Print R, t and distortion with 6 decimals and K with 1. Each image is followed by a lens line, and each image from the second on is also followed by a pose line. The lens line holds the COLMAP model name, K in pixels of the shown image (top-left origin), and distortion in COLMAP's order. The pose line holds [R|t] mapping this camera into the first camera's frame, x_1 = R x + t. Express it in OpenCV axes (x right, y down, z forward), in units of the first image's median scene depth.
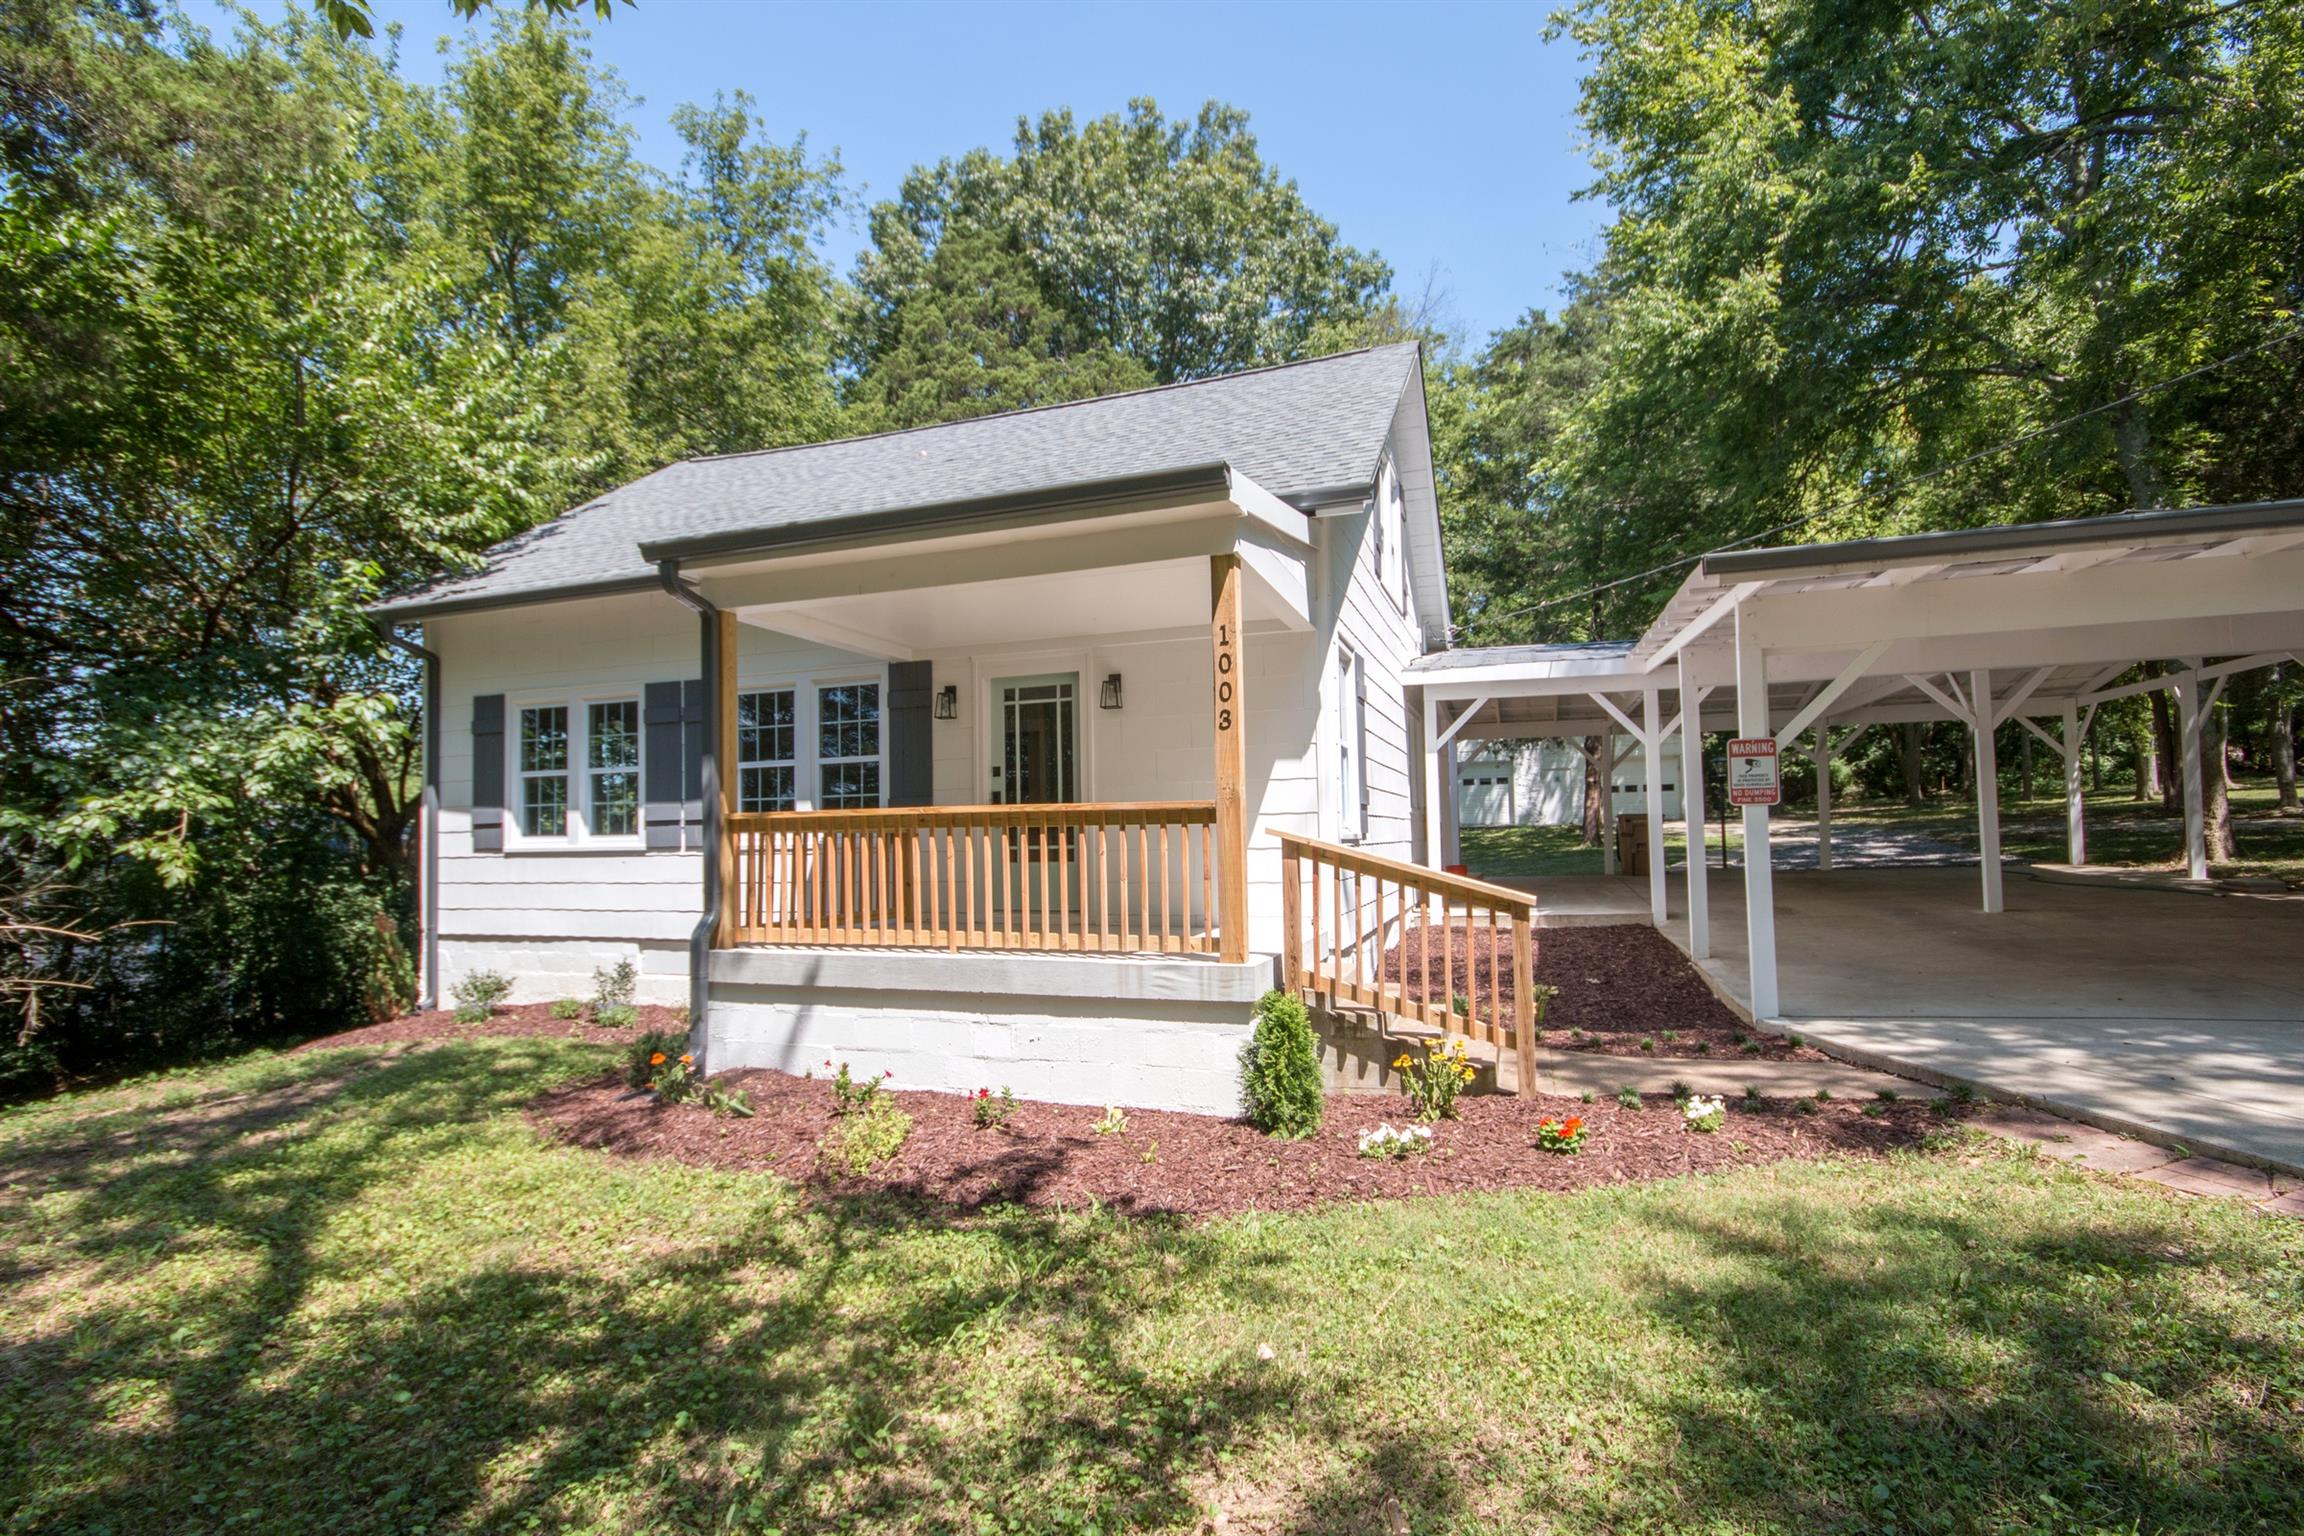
lens RADIAL K [[1102.9, 0, 1154.3], [0, 1102.9, 793.2], [0, 0, 1]] dist [0.000319, 0.000020]
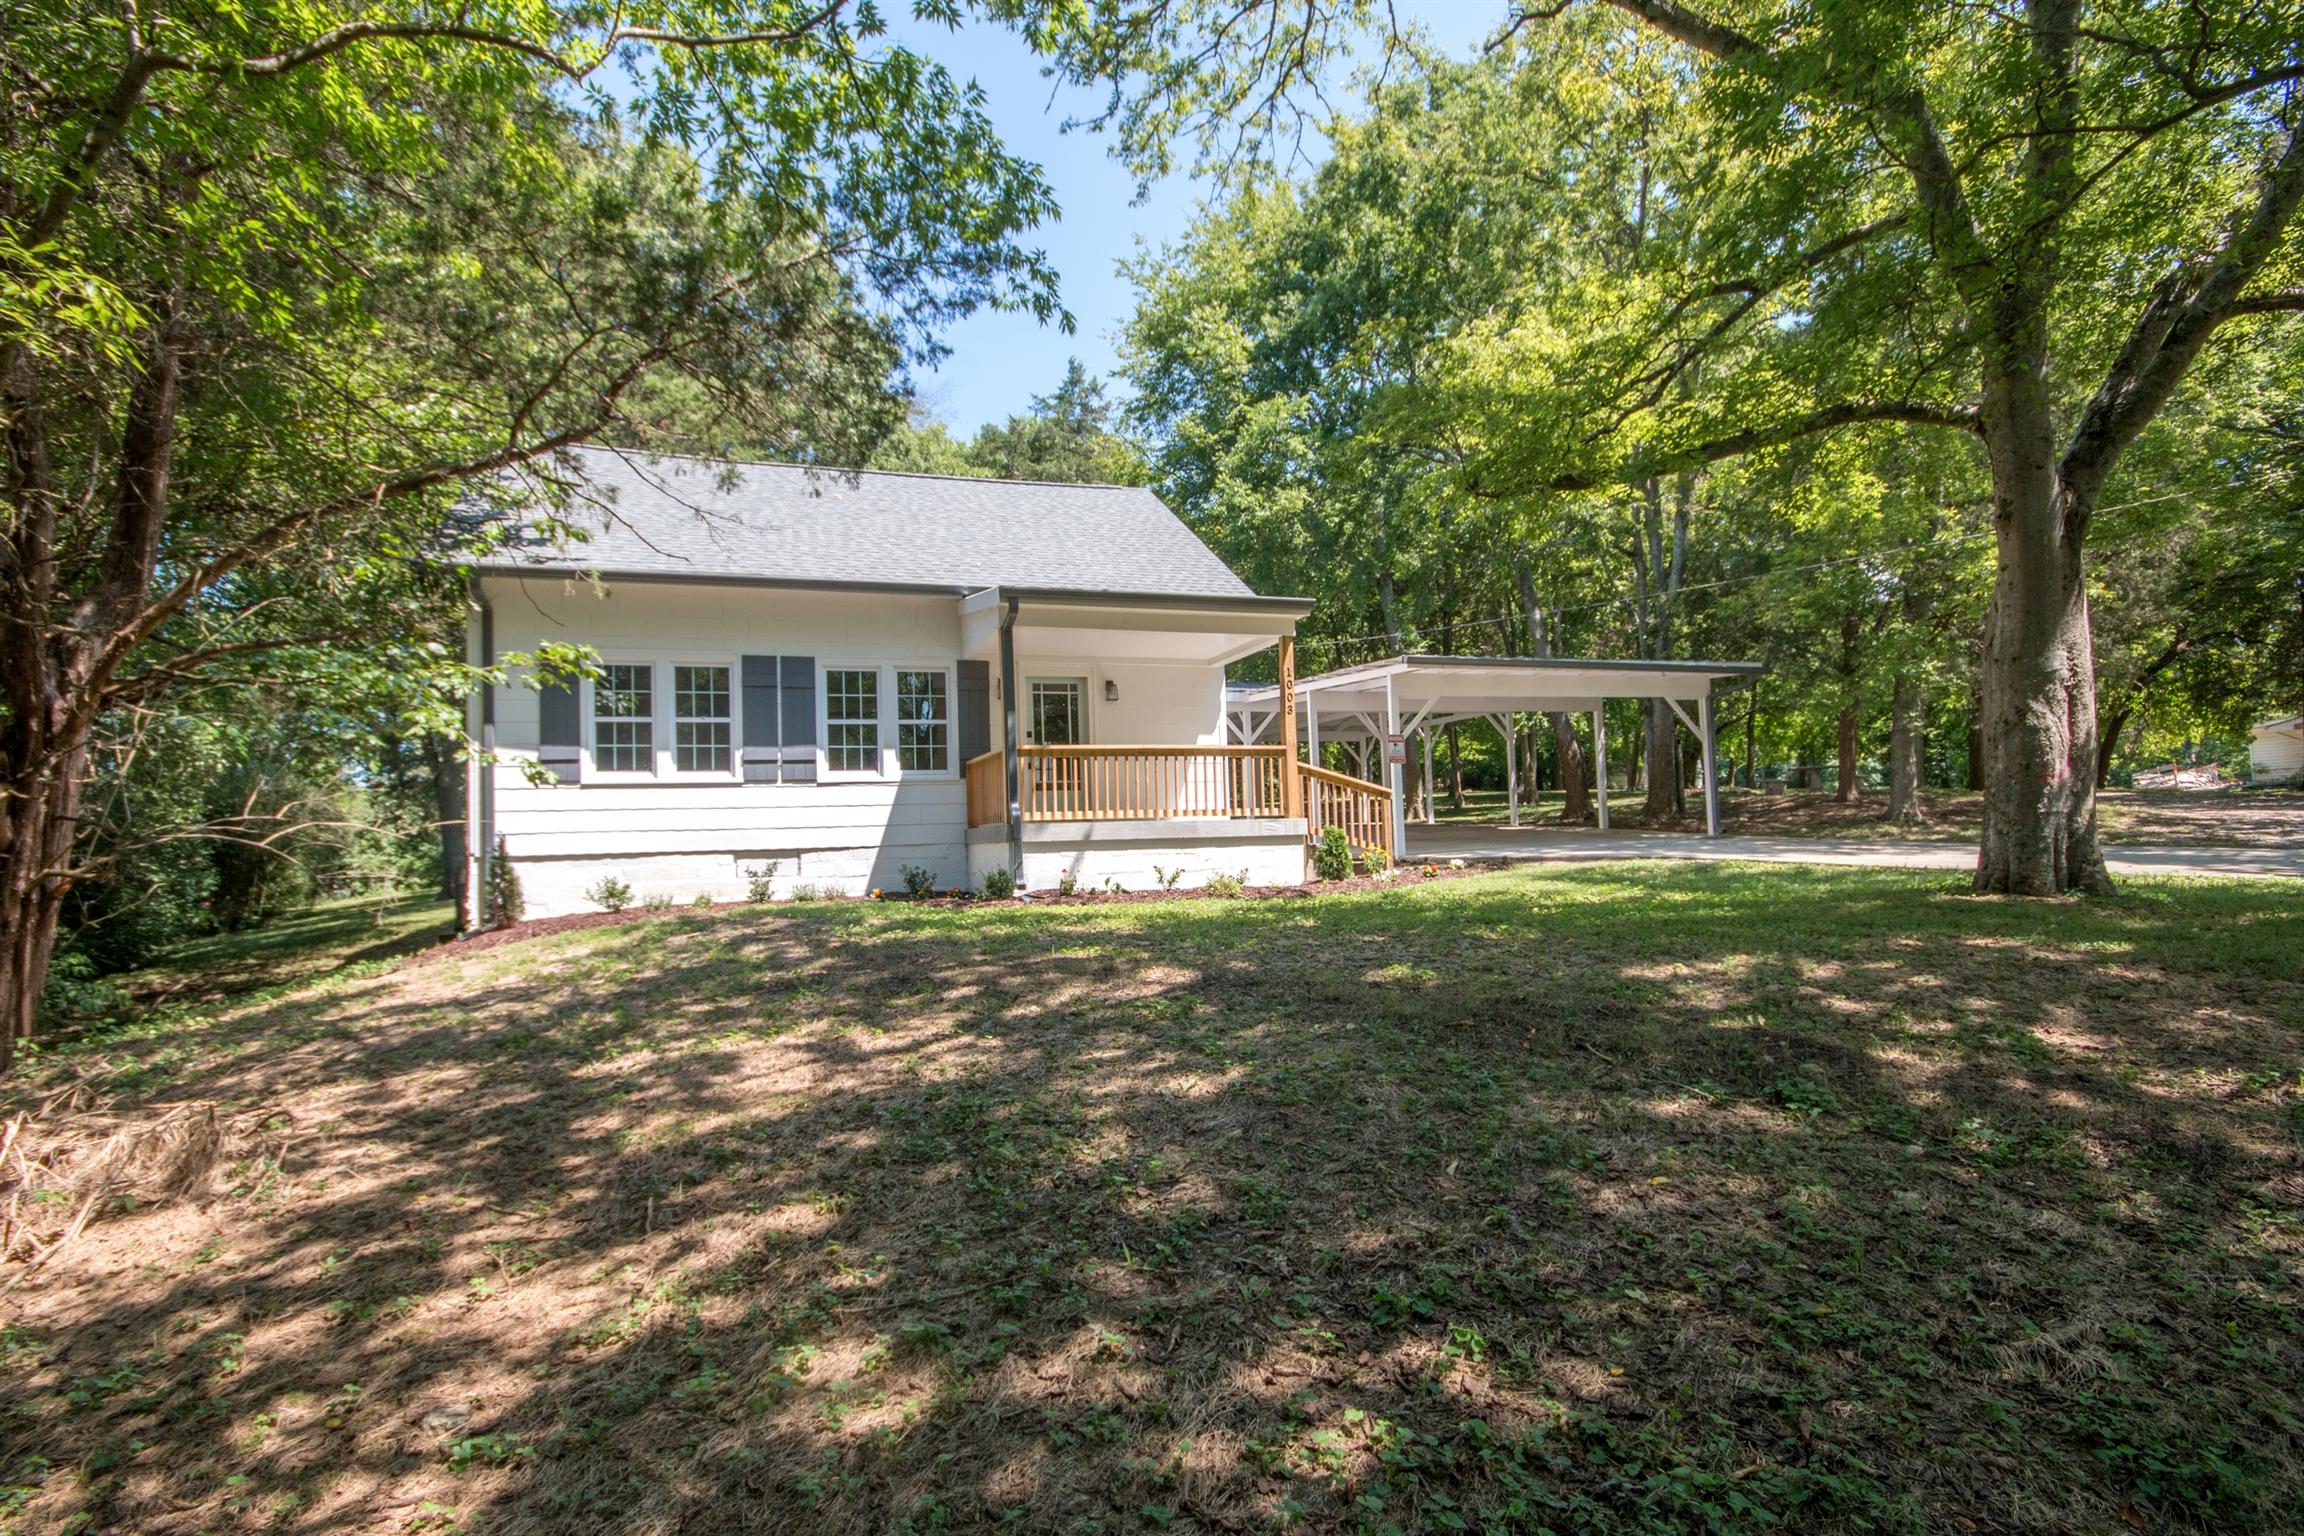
lens RADIAL K [[1109.6, 0, 1151.9], [0, 1109.6, 779.9], [0, 0, 1]] dist [-0.001219, -0.000233]
pose [[0.769711, 0.020282, 0.638071, -0.883279], [-0.010747, 0.999765, -0.018815, 0.065472], [-0.638303, 0.007625, 0.769748, -0.321476]]
